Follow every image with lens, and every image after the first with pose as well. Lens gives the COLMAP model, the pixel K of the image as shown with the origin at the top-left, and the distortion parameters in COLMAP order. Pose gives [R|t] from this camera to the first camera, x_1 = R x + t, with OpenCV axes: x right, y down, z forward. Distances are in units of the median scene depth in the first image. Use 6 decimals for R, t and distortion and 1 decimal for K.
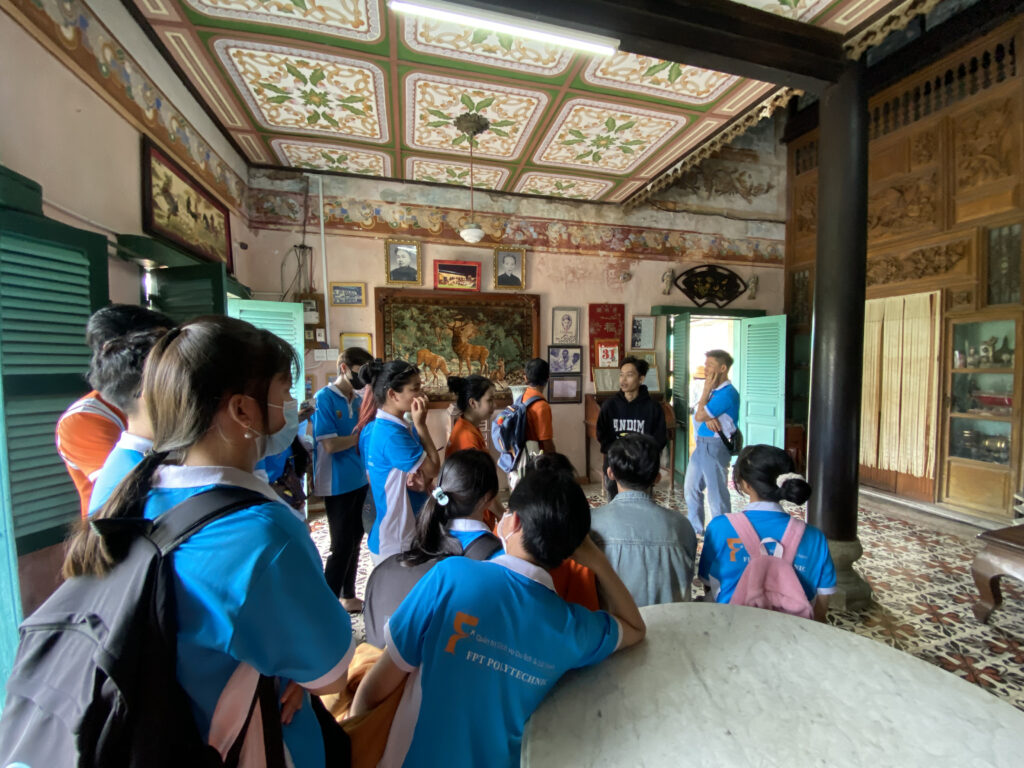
lens RADIAL K [[414.0, 0, 497.0], [0, 414.0, 381.0], [0, 0, 1]] dist [0.013501, -0.002964]
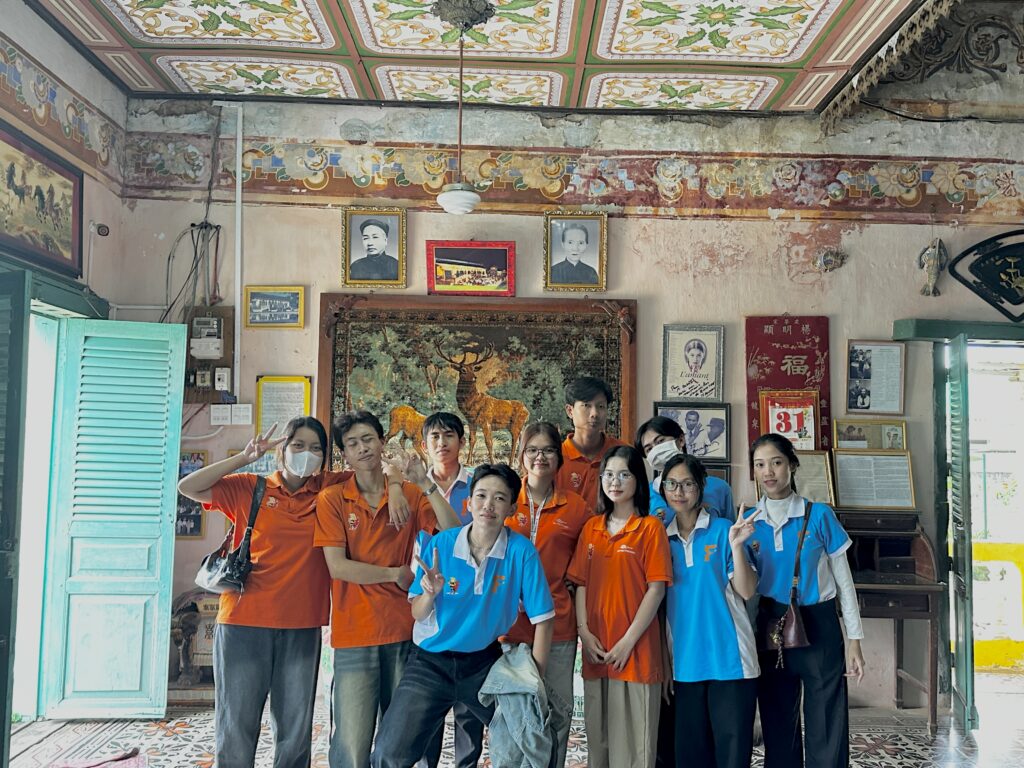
lens RADIAL K [[943.2, 0, 504.2], [0, 943.2, 377.7], [0, 0, 1]] dist [0.046419, 0.000000]
pose [[0.973362, 0.004104, -0.229235, 0.233702], [-0.029850, 0.993598, -0.108959, 0.015044], [0.227321, 0.112899, 0.967253, -0.145976]]
